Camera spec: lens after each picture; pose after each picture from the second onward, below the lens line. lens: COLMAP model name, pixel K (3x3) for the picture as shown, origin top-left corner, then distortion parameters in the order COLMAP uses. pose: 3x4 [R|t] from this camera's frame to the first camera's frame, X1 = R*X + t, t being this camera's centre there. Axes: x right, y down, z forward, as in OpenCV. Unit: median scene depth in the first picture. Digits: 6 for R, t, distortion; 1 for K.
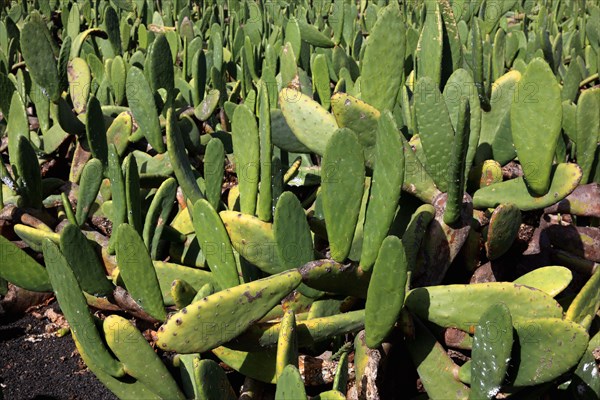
lens RADIAL K [[817.2, 0, 300.0], [0, 817.2, 200.0], [0, 0, 1]] dist [-0.000979, -0.003616]
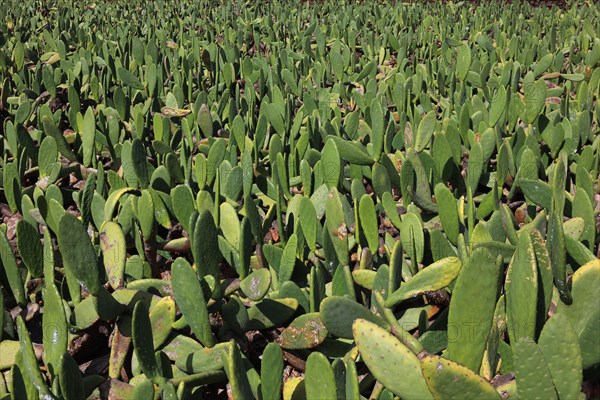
lens RADIAL K [[868.5, 0, 300.0], [0, 868.5, 200.0], [0, 0, 1]] dist [-0.012687, 0.034021]
pose [[0.999760, -0.021129, -0.005825, -0.059683], [0.020950, 0.999353, -0.029218, -0.191327], [0.006439, 0.029089, 0.999556, 0.021974]]
